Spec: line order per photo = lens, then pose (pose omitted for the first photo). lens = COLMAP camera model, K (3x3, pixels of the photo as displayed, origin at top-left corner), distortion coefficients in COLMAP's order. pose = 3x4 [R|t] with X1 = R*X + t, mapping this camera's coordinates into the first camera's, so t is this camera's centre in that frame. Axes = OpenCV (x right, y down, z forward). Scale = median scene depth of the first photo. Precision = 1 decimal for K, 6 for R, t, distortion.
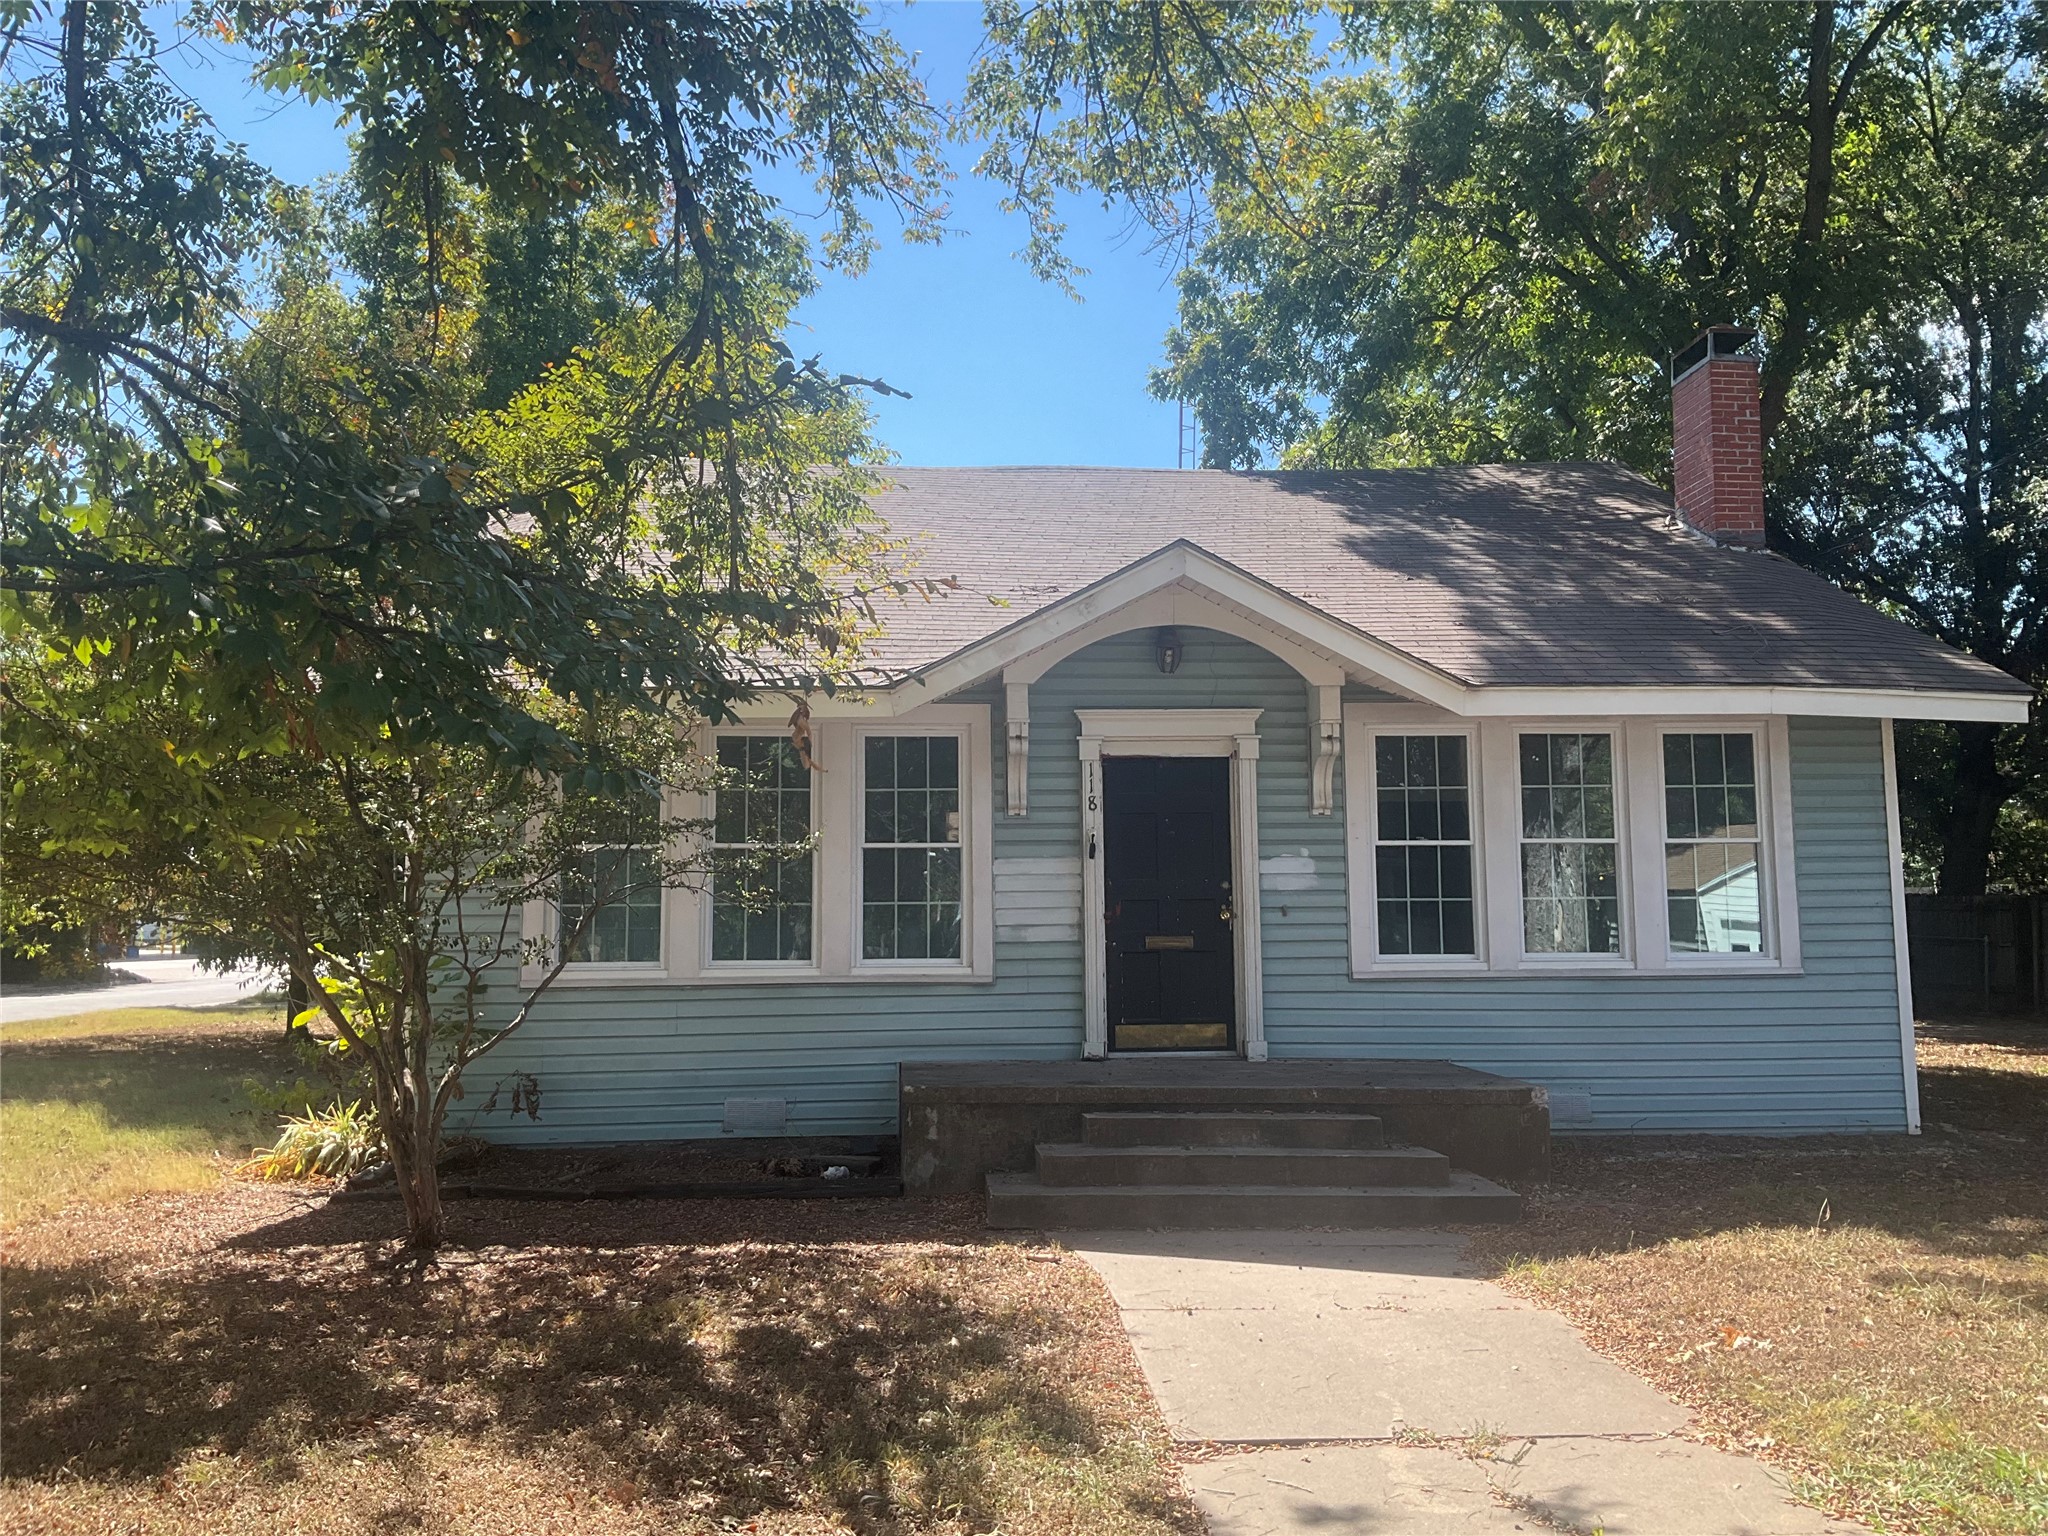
lens RADIAL K [[1723.7, 0, 1024.0], [0, 1723.7, 768.0], [0, 0, 1]] dist [0.110805, -0.261069]
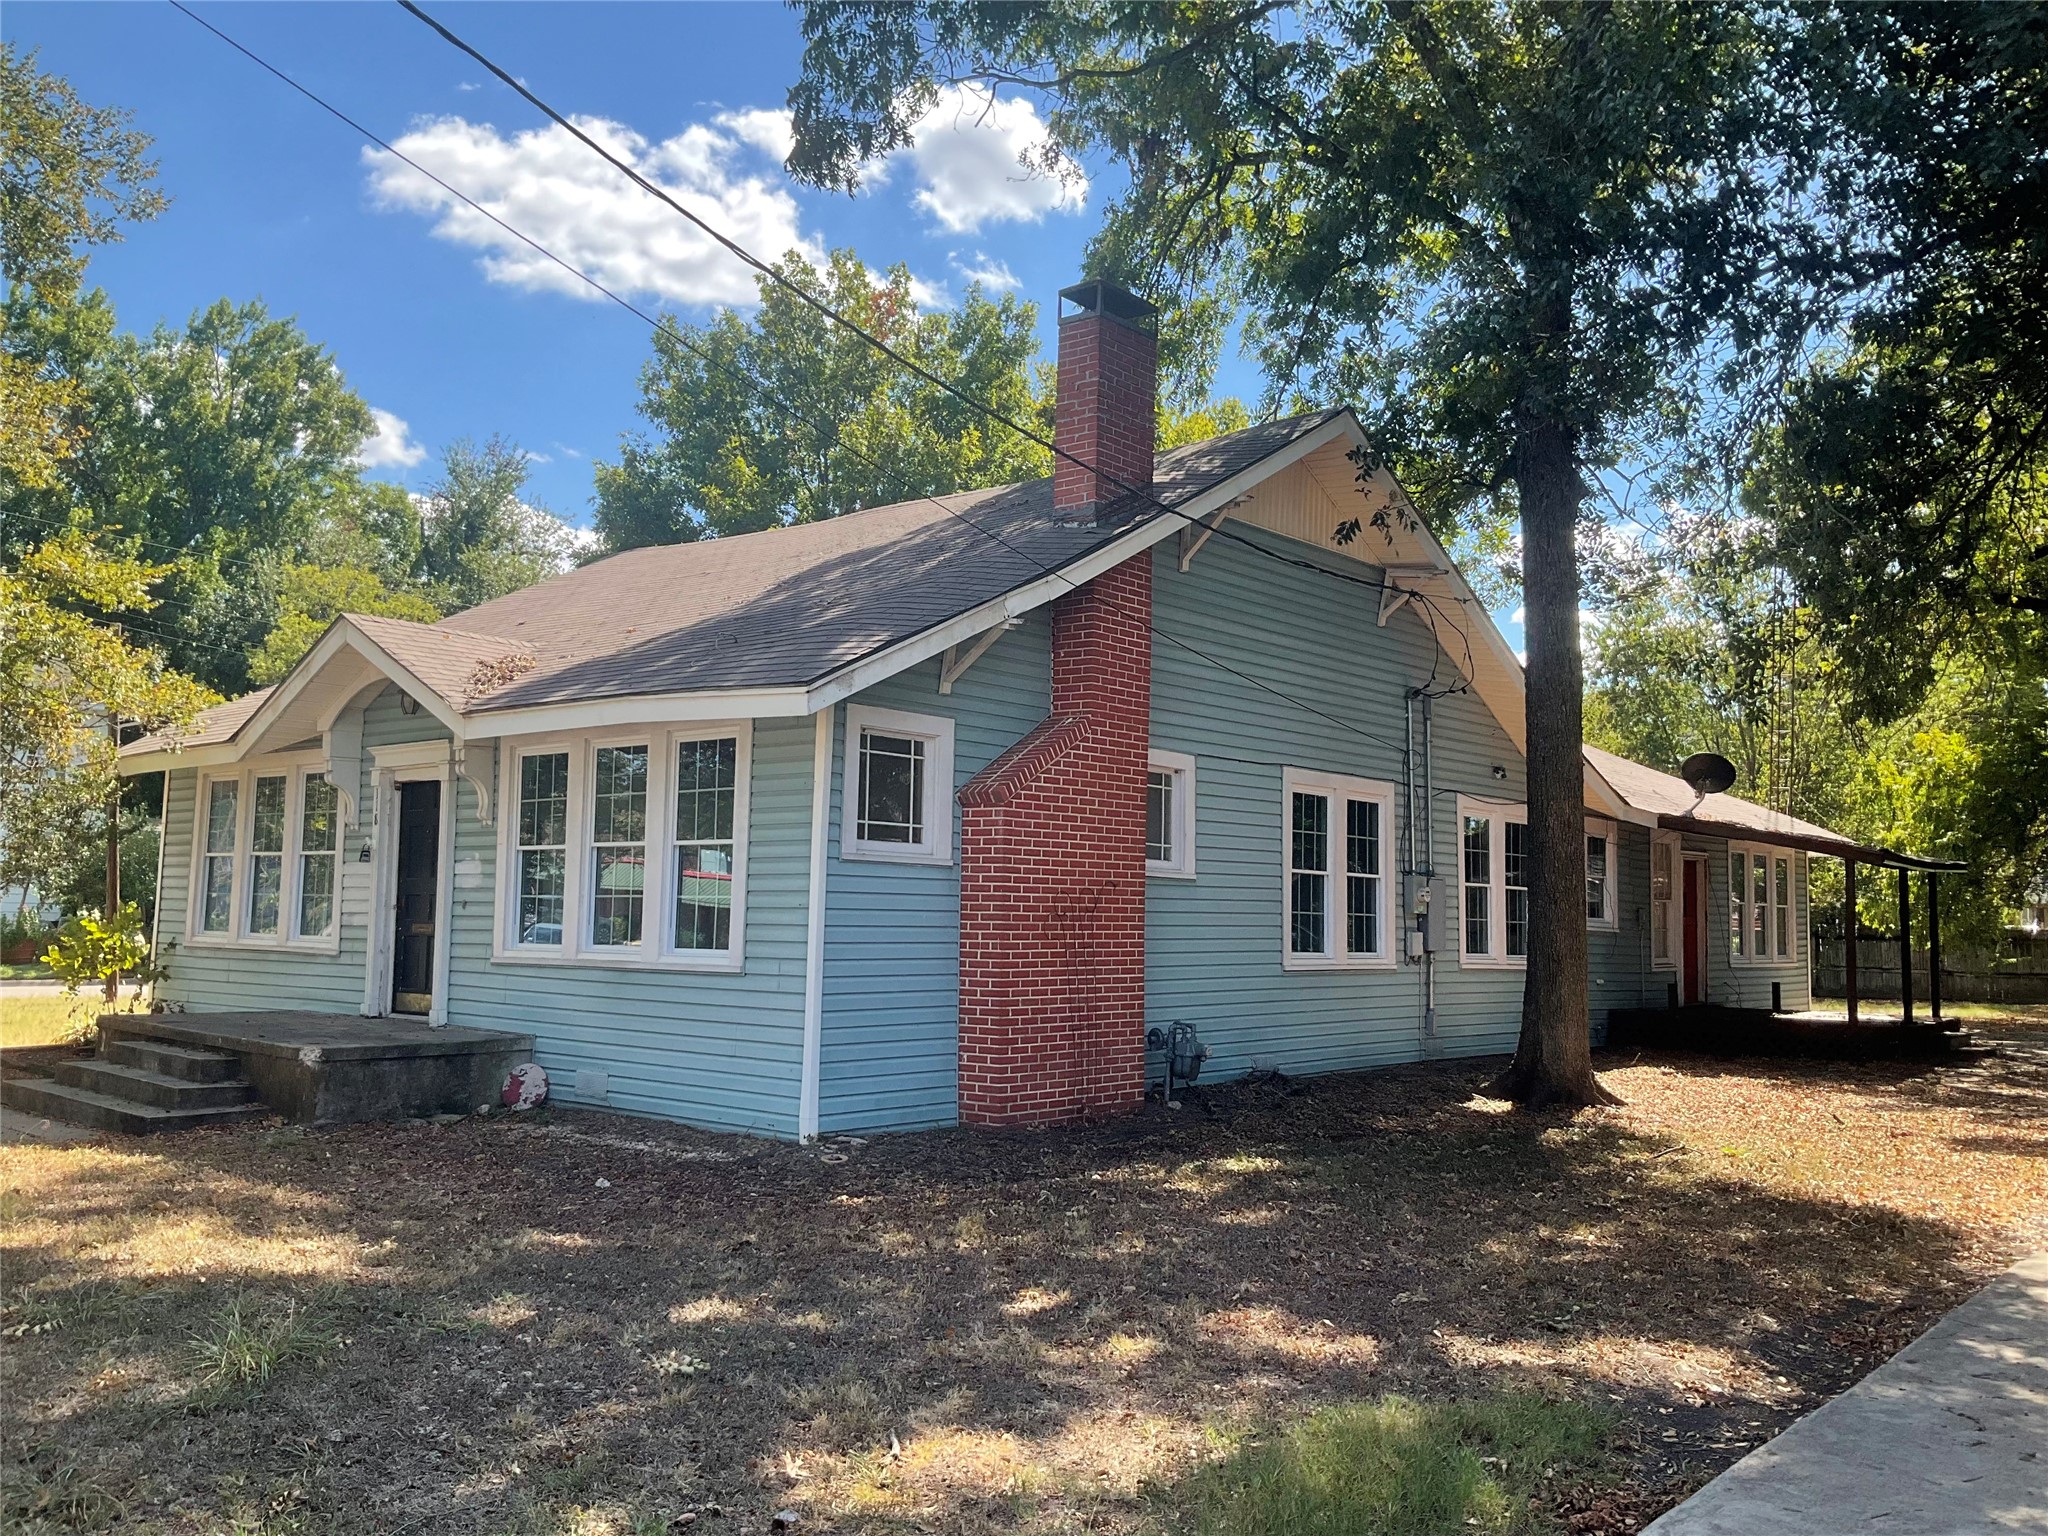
lens RADIAL K [[1723.7, 0, 1024.0], [0, 1723.7, 768.0], [0, 0, 1]] dist [0.110805, -0.261069]
pose [[0.702441, -0.035738, -0.710844, 1.286390], [0.044912, 0.998974, -0.005843, 0.011795], [0.710324, -0.027821, 0.703325, 0.424959]]
